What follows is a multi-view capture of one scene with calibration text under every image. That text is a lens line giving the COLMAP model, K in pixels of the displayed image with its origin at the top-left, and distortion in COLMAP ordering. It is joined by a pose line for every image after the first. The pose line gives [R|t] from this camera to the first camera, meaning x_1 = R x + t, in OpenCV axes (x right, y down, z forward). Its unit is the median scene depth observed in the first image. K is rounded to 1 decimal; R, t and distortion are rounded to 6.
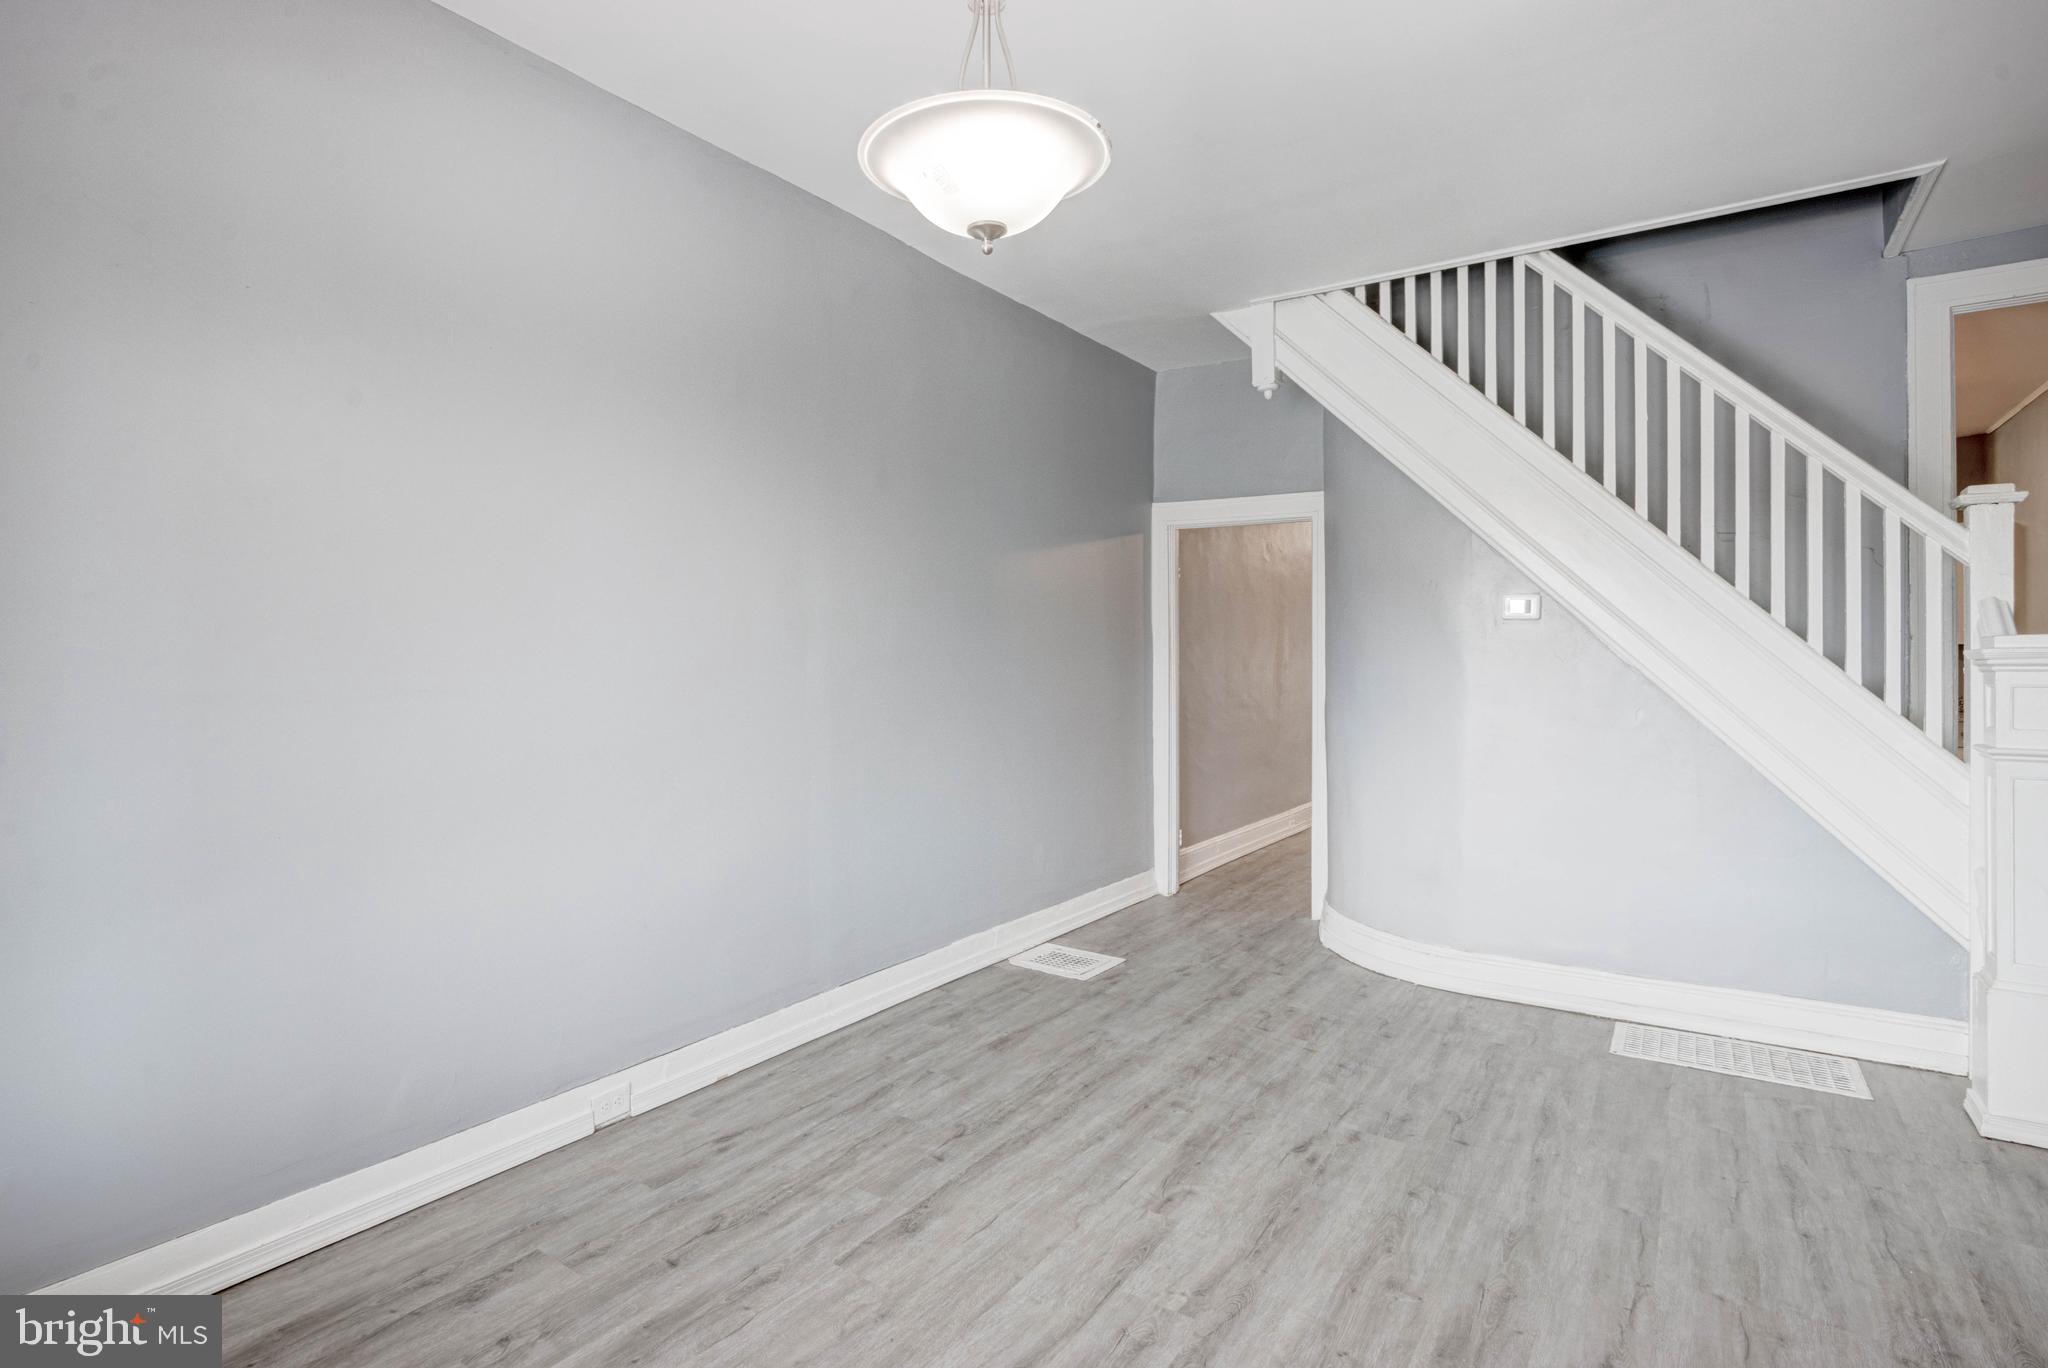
lens RADIAL K [[1027.9, 0, 1006.2], [0, 1027.9, 652.0], [0, 0, 1]] dist [-0.028331, 0.009847]
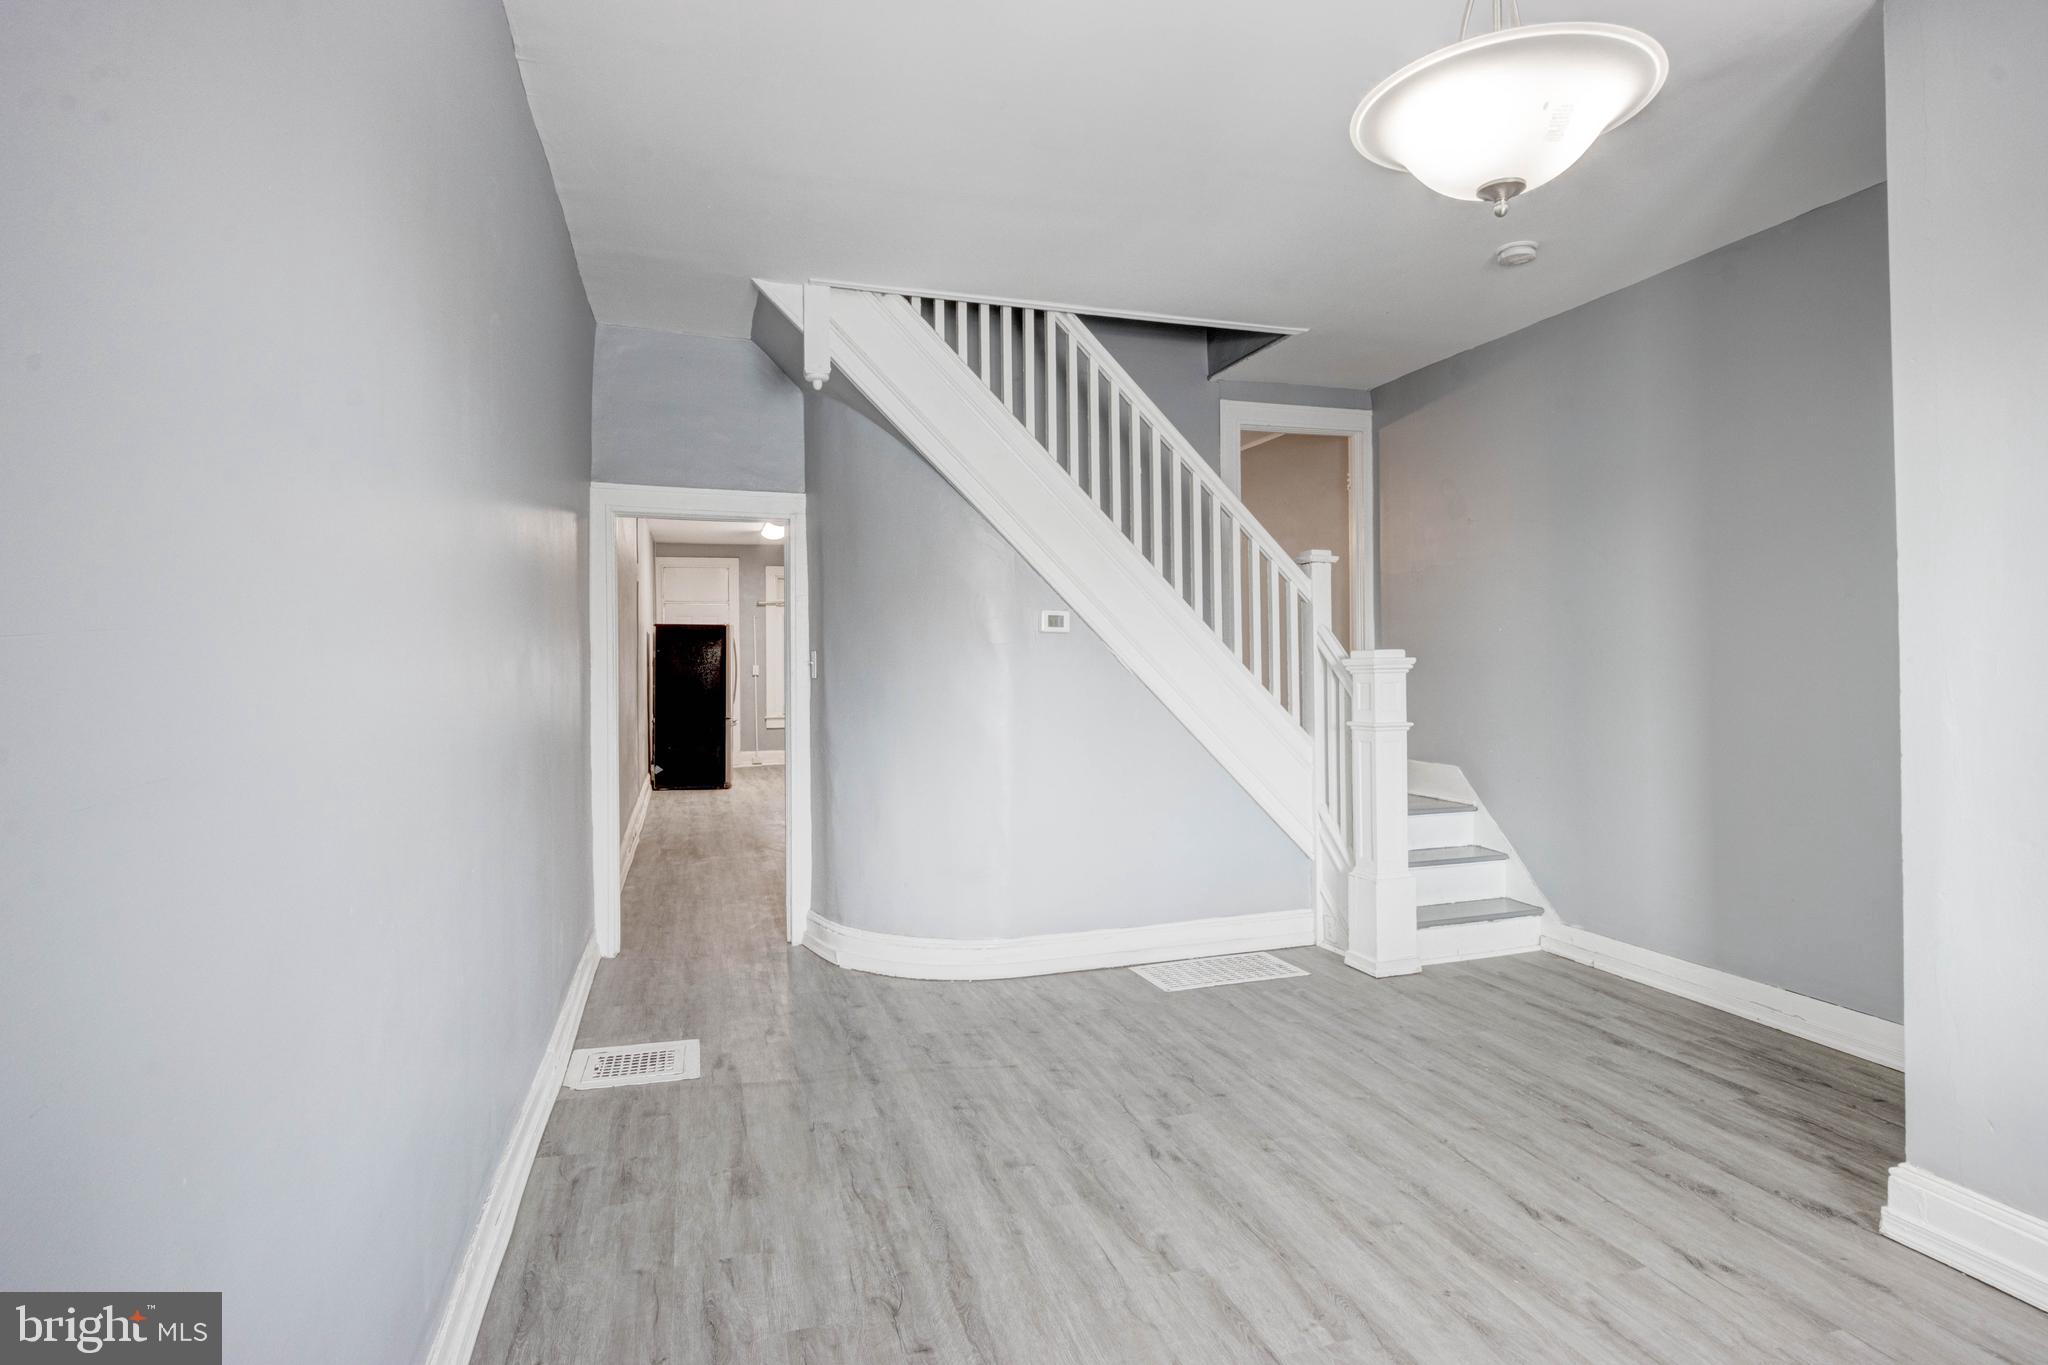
lens RADIAL K [[1021.2, 0, 1013.3], [0, 1021.2, 652.2], [0, 0, 1]] dist [-0.015592, 0.000246]
pose [[0.617981, 0.003775, 0.786184, -0.447916], [0.003287, 0.999967, -0.007385, -0.002348], [-0.786186, 0.007148, 0.617948, 0.365016]]
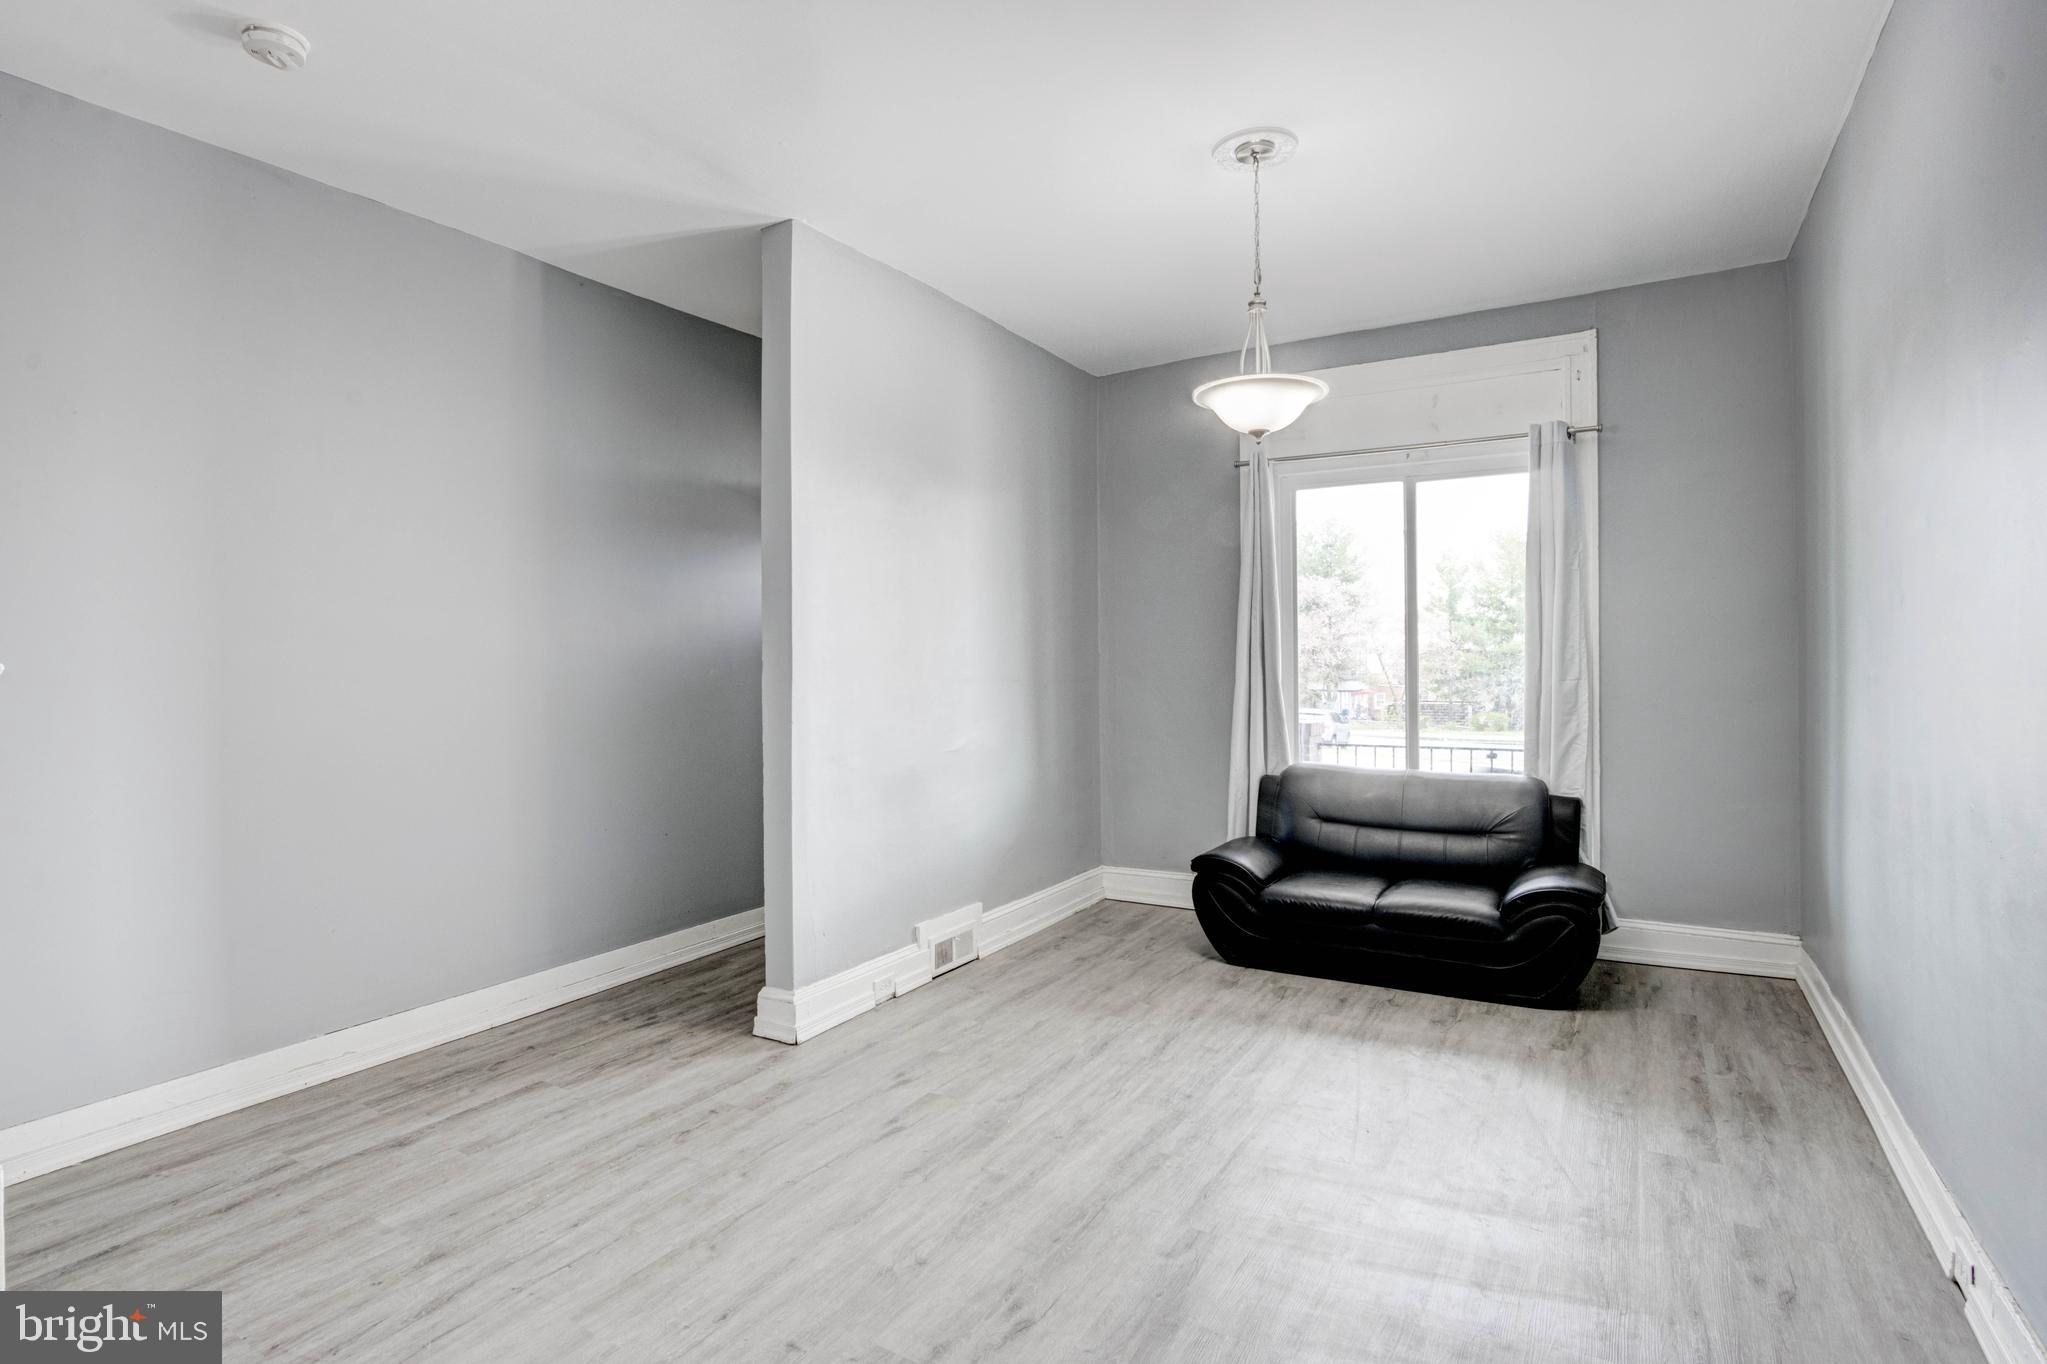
lens RADIAL K [[1007.8, 0, 1010.6], [0, 1007.8, 647.2], [0, 0, 1]] dist [-0.010886, 0.000084]
pose [[-0.998703, 0.011839, -0.049522, 0.247652], [0.012474, 0.999844, -0.012535, 0.002241], [0.049366, -0.013137, -0.998694, 1.309988]]
